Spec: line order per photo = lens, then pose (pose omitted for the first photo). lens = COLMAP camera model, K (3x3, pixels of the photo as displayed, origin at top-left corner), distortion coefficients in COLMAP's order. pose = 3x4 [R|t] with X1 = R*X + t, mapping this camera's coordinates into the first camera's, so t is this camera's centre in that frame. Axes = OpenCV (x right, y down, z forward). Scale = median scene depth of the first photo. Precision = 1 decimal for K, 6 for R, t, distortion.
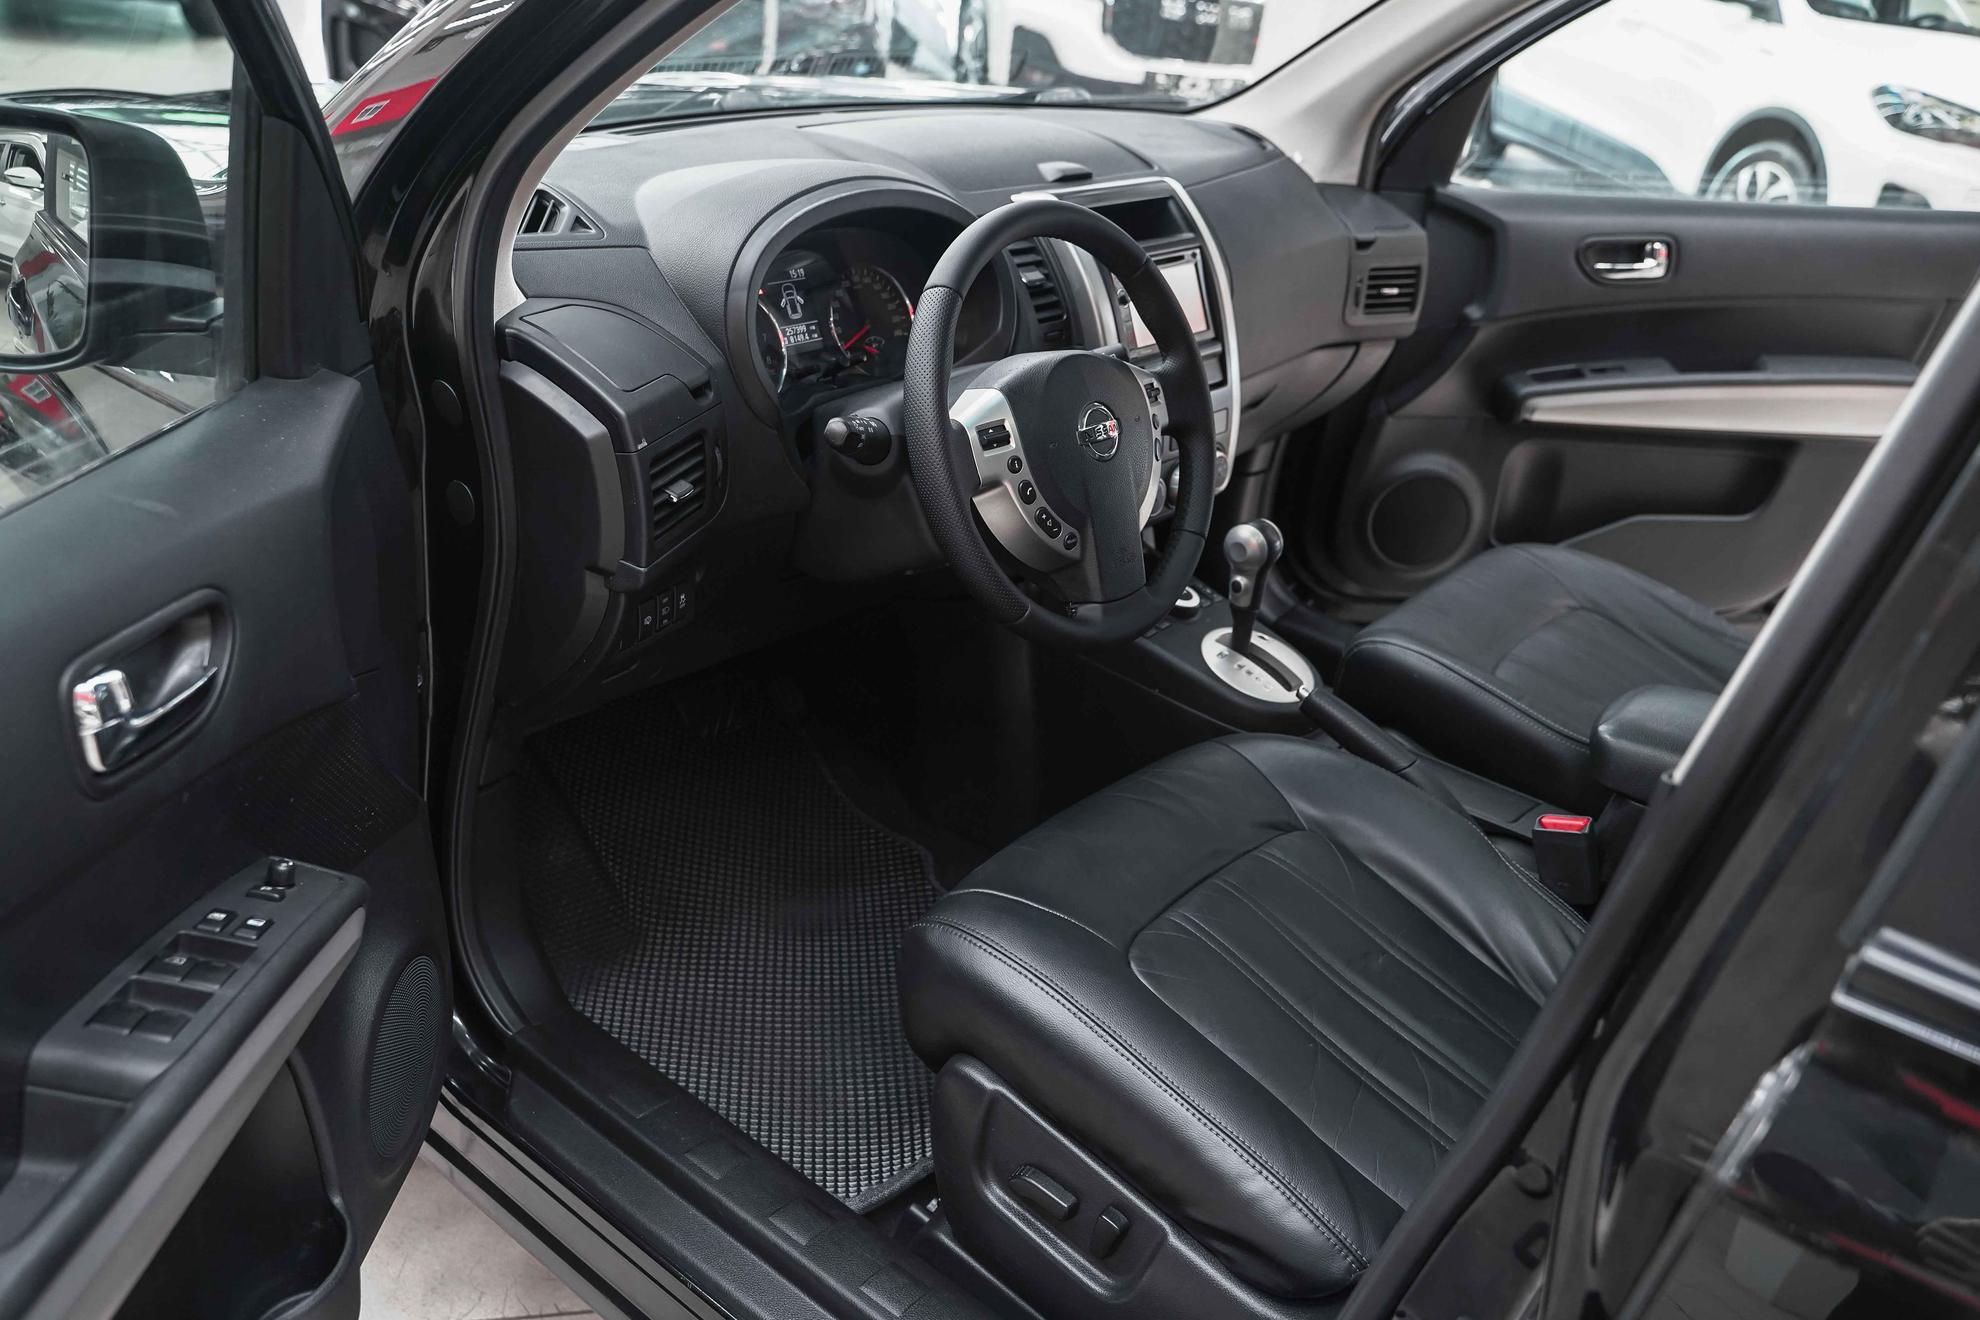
lens RADIAL K [[1590.6, 0, 1002.3], [0, 1590.6, 654.0], [0, 0, 1]] dist [0.000505, 0.007215]
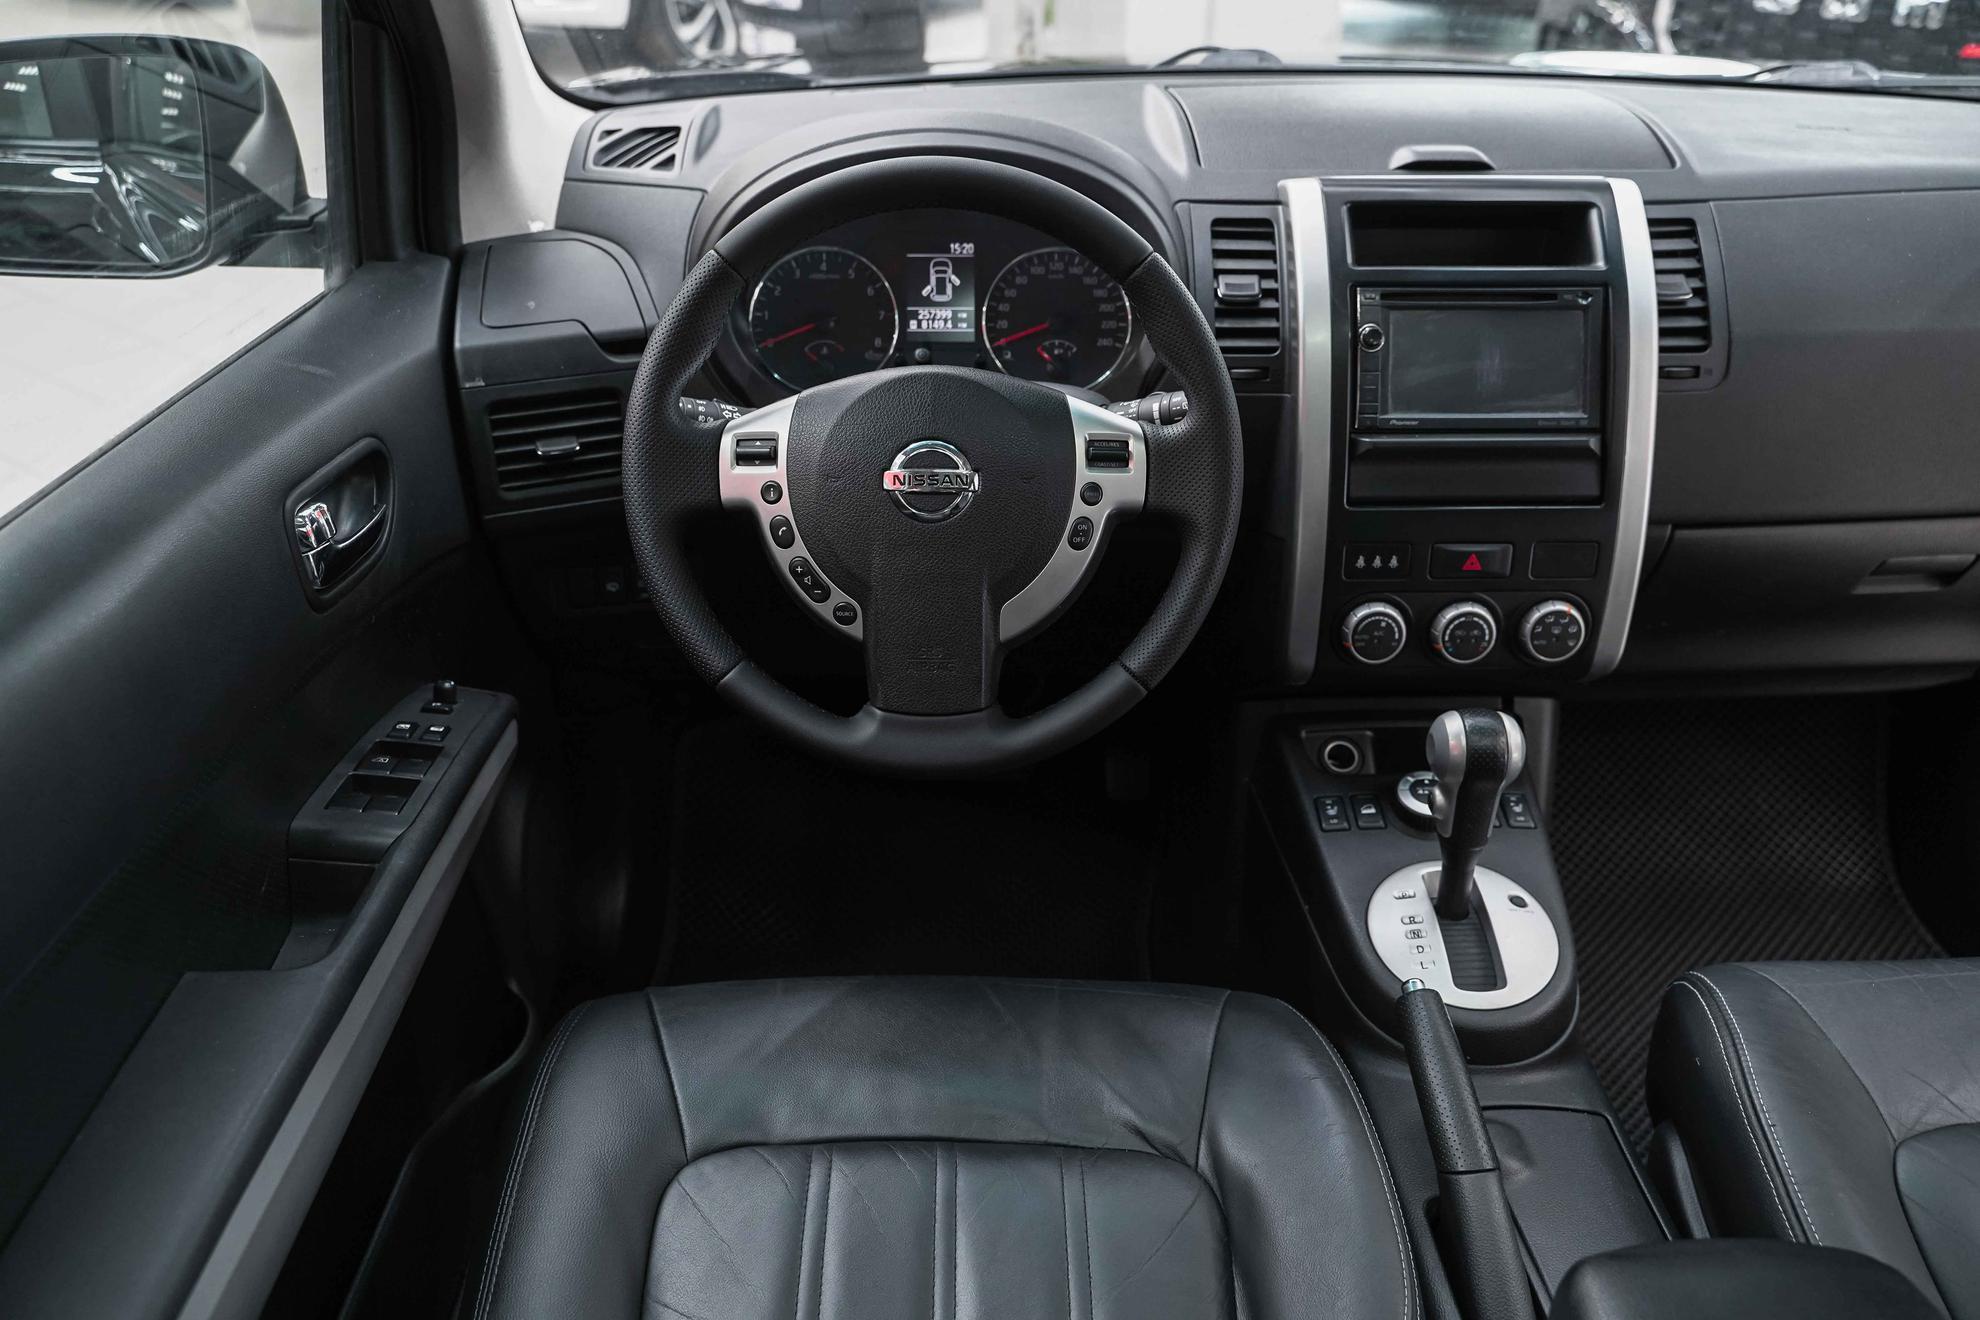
lens RADIAL K [[1590.6, 0, 1002.3], [0, 1590.6, 654.0], [0, 0, 1]] dist [0.000505, 0.007215]
pose [[0.638646, 0.271552, -0.719994, 0.486378], [-0.285175, 0.952561, 0.106312, -0.118512], [0.714708, 0.137428, 0.685789, 0.426016]]
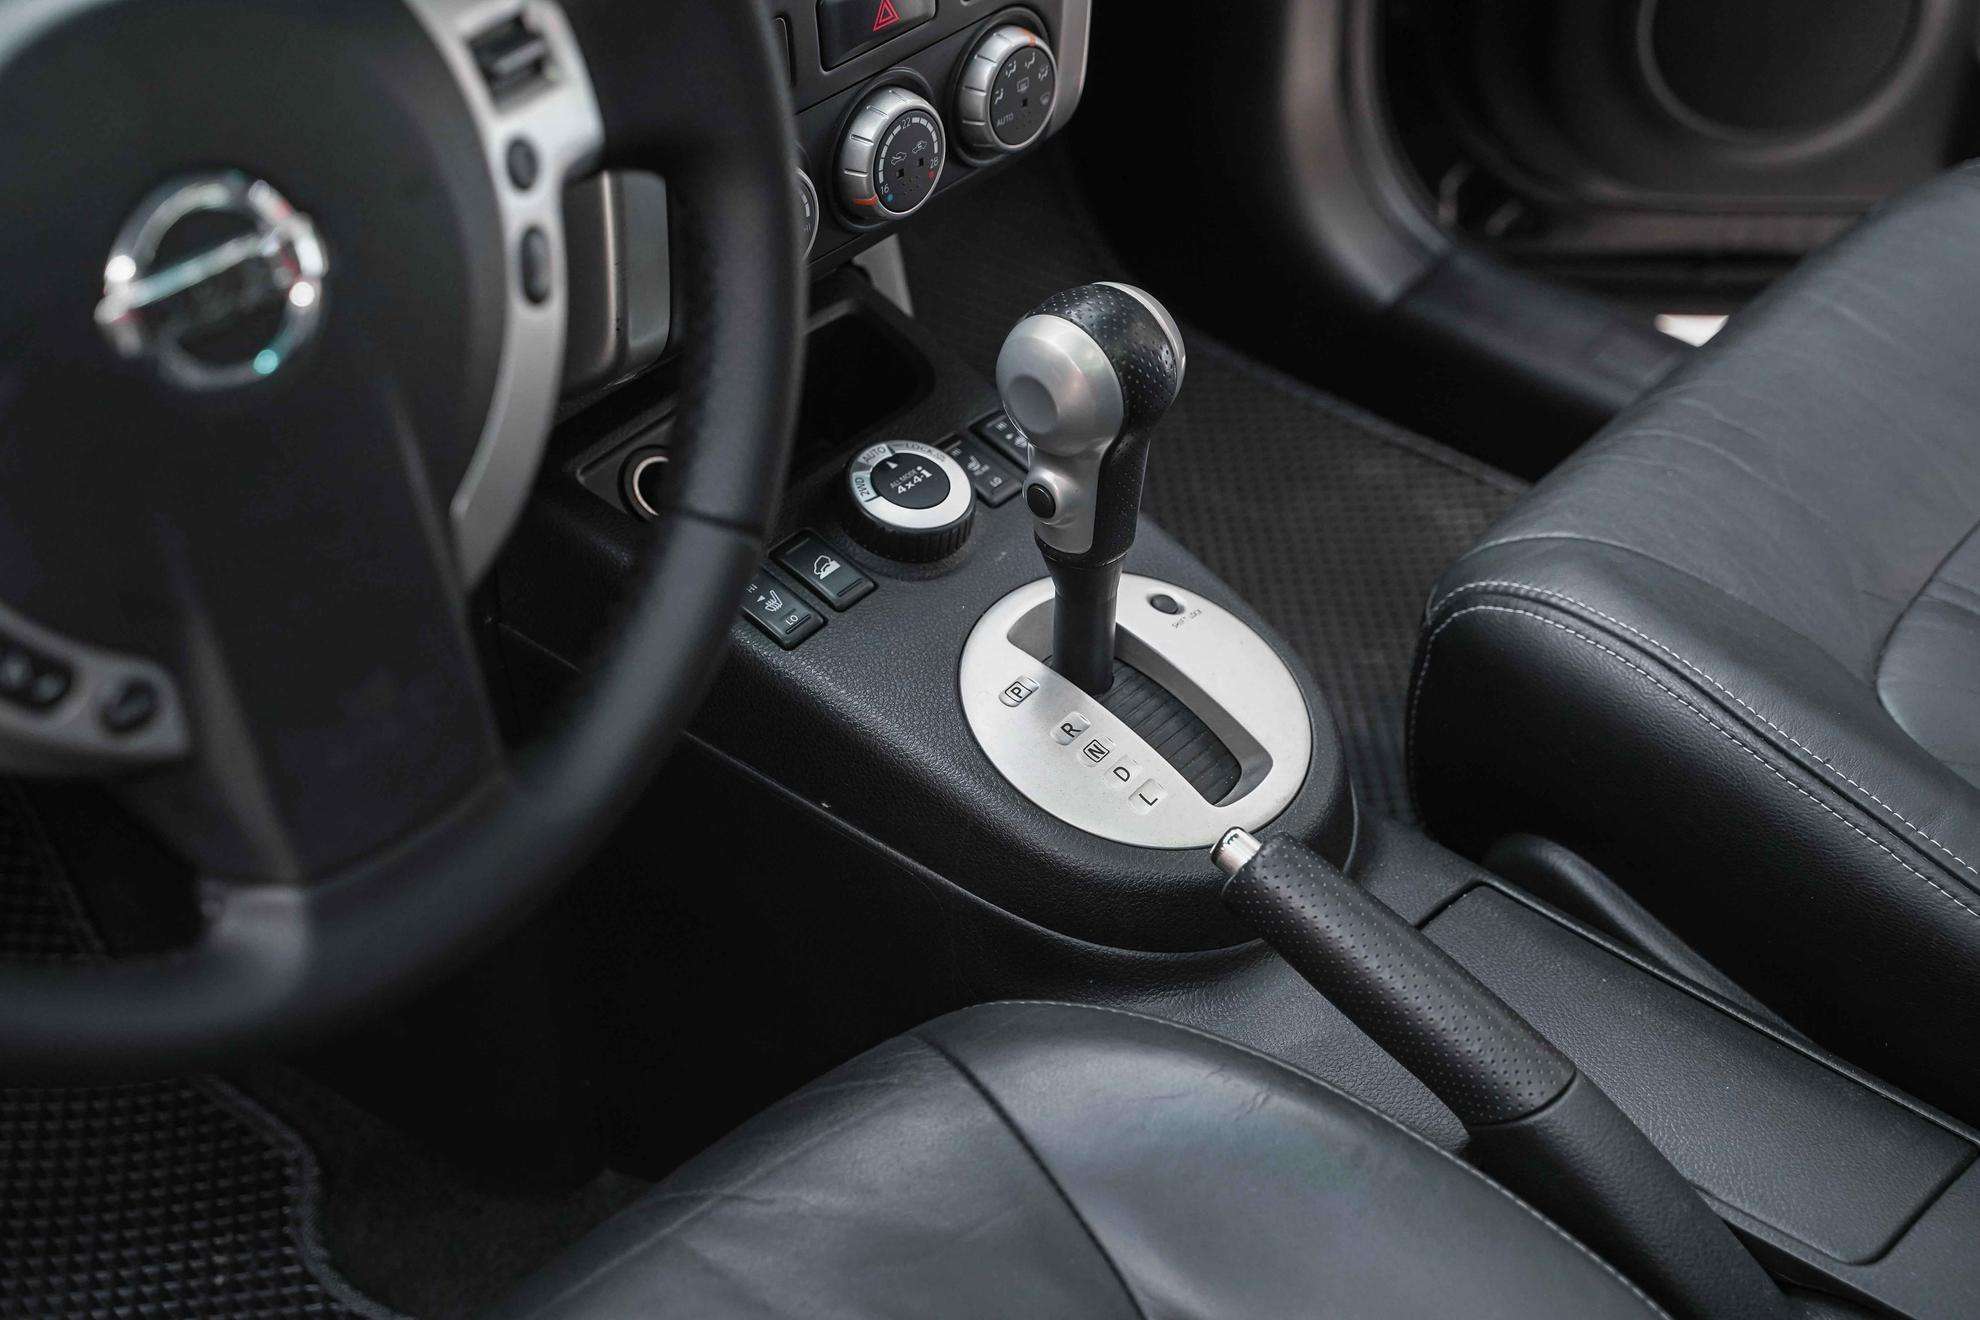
lens RADIAL K [[3134.6, 0, 990.0], [0, 3134.6, 660.0], [0, 0, 1]] dist [0.133686, -0.000895]
pose [[0.997948, -0.033789, -0.054393, 0.170738], [0.044361, 0.977389, 0.206742, -0.143142], [0.046178, -0.208731, 0.976882, 0.372047]]
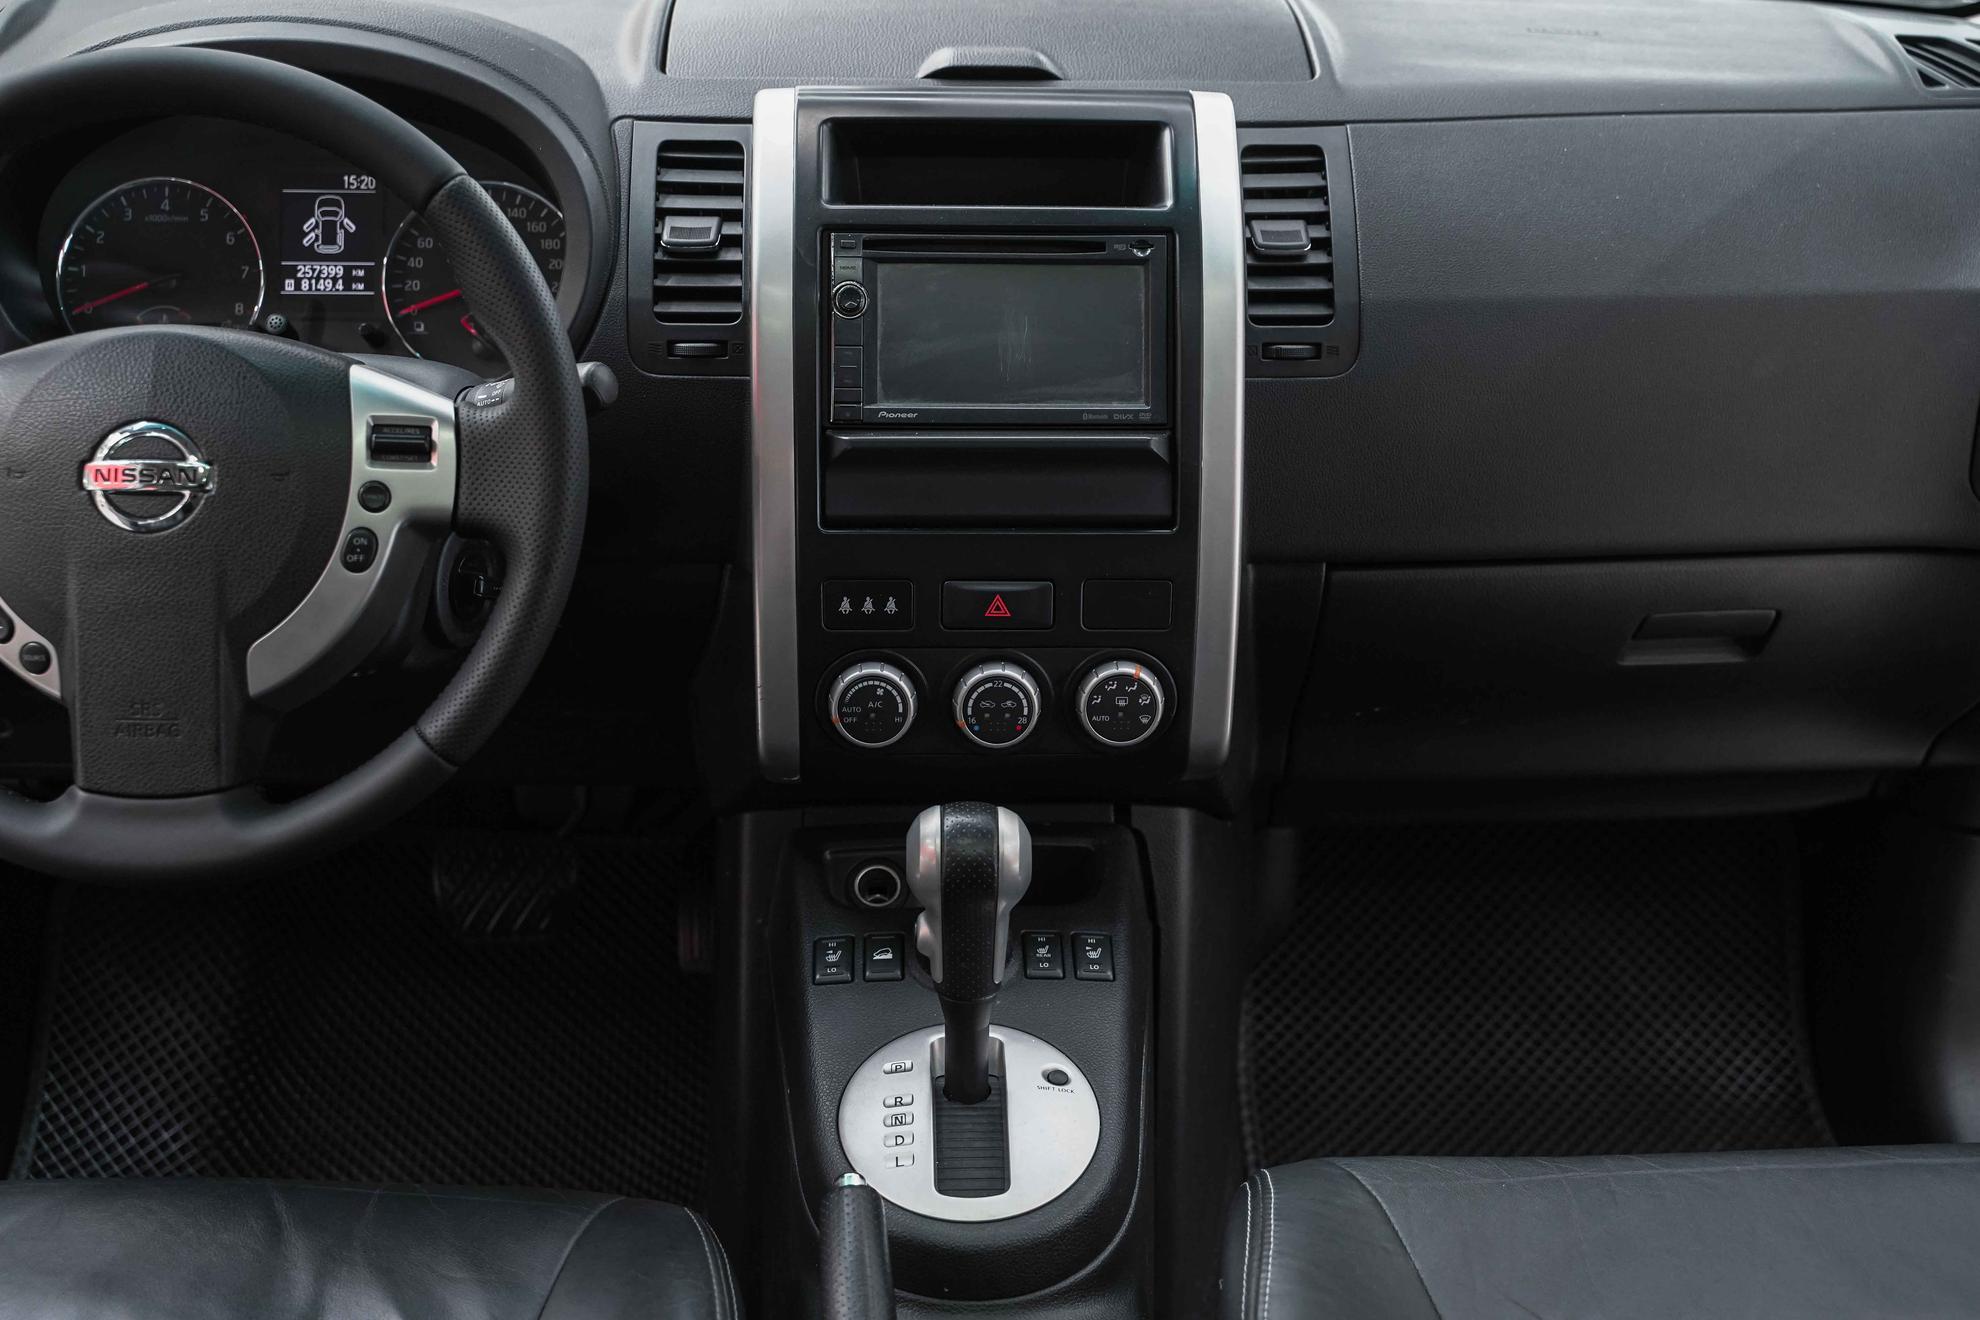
lens RADIAL K [[2400.4, 0, 990.0], [0, 2400.4, 660.0], [0, 0, 1]] dist [0.009765, 0.010111]
pose [[0.647849, 0.220477, -0.729165, 0.658091], [-0.289748, 0.956574, 0.031803, -0.147629], [0.704512, 0.190671, 0.683598, 0.520924]]
